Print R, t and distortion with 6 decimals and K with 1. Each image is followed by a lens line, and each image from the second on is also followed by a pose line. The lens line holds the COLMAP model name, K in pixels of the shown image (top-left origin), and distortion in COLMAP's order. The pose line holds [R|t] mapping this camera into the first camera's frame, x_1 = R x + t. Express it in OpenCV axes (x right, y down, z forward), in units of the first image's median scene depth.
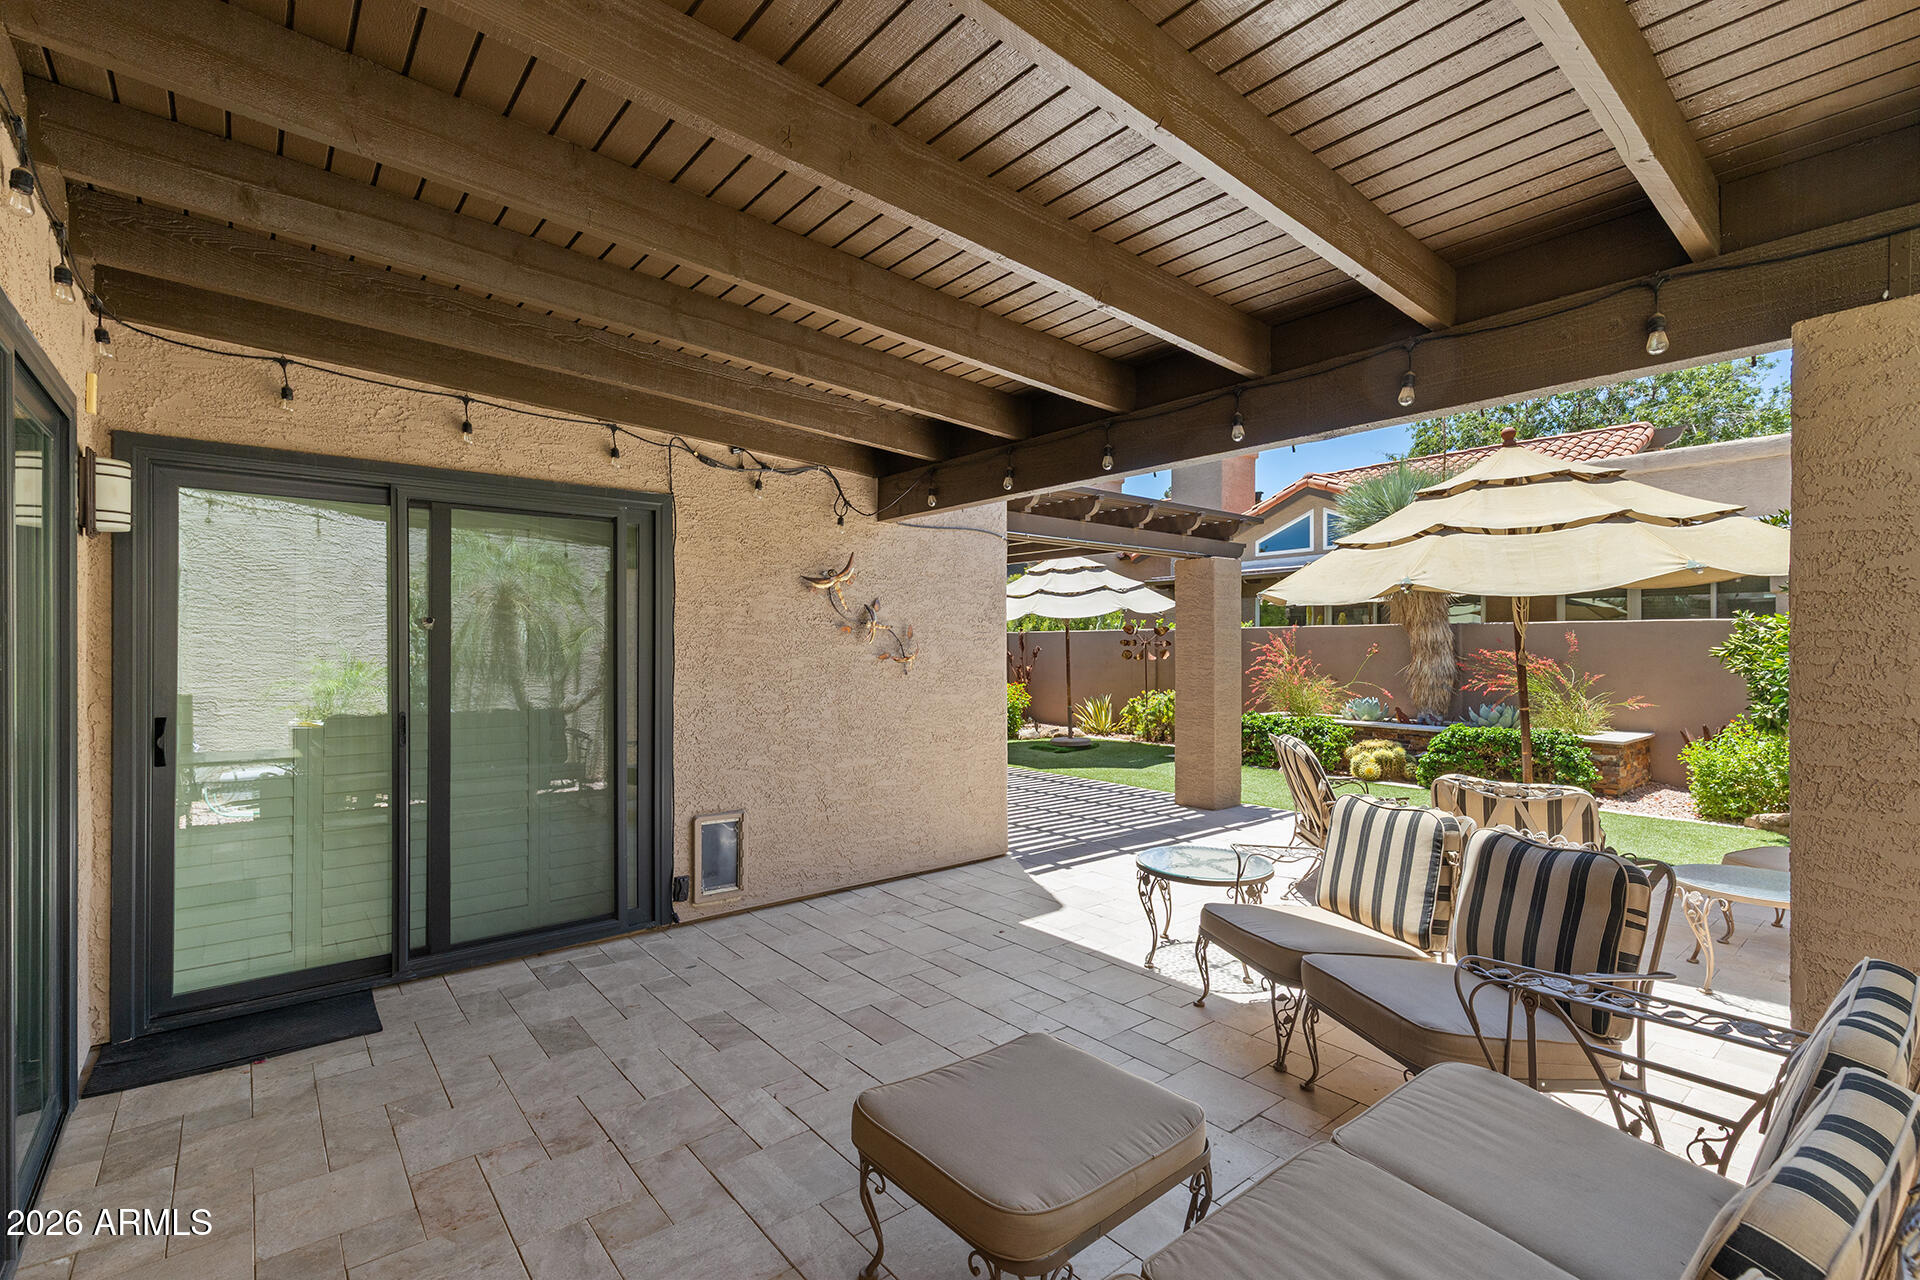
lens RADIAL K [[859.5, 0, 956.0], [0, 859.5, 646.4], [0, 0, 1]] dist [0.008110, -0.001067]
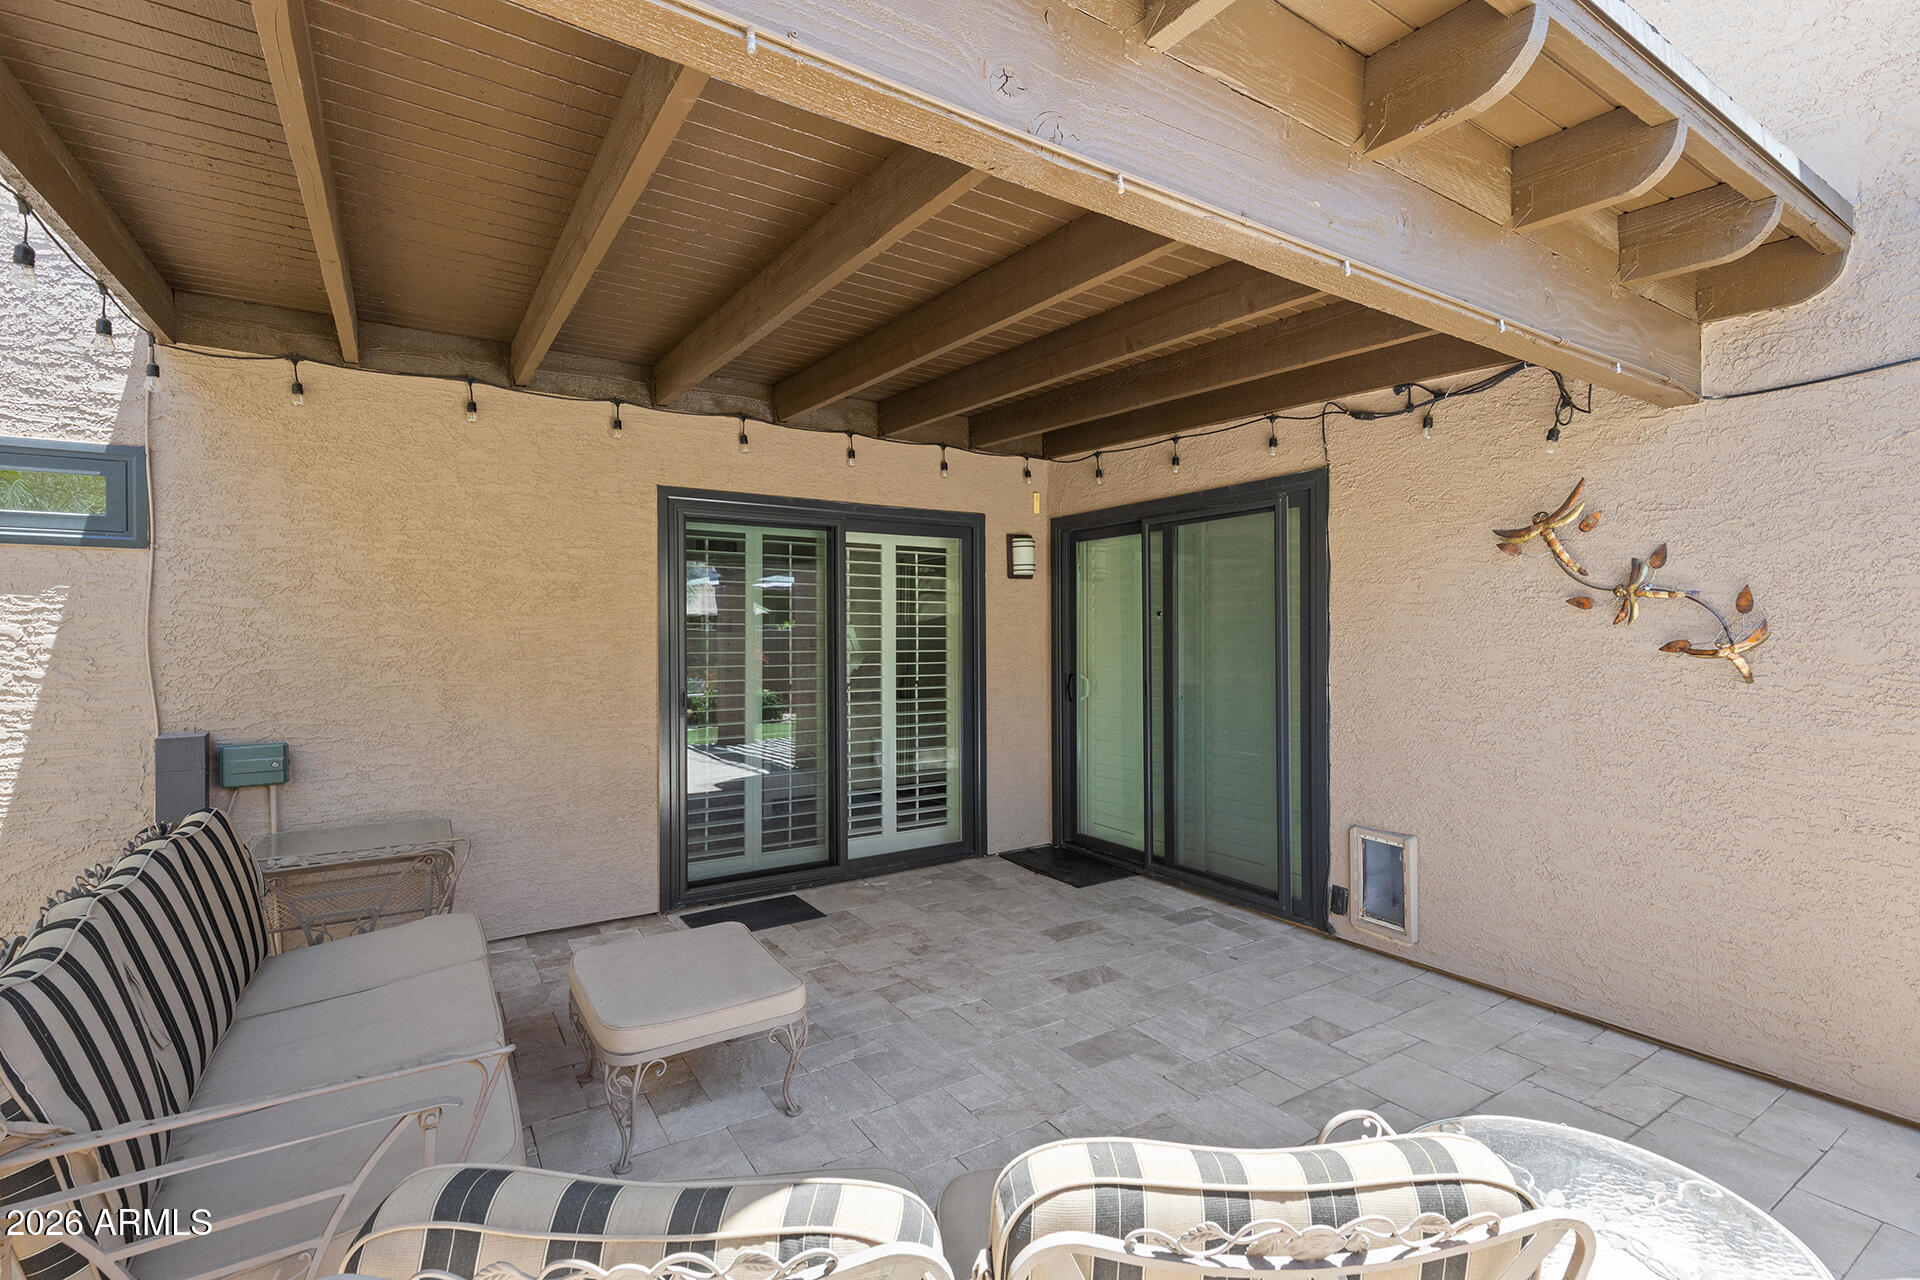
lens RADIAL K [[859.5, 0, 964.6], [0, 859.5, 639.8], [0, 0, 1]] dist [0.008110, -0.001067]
pose [[-0.115837, 0.004881, -0.993256, 0.519914], [0.004903, 0.999979, 0.004342, 0.001967], [0.993256, -0.004367, -0.115859, 0.597500]]
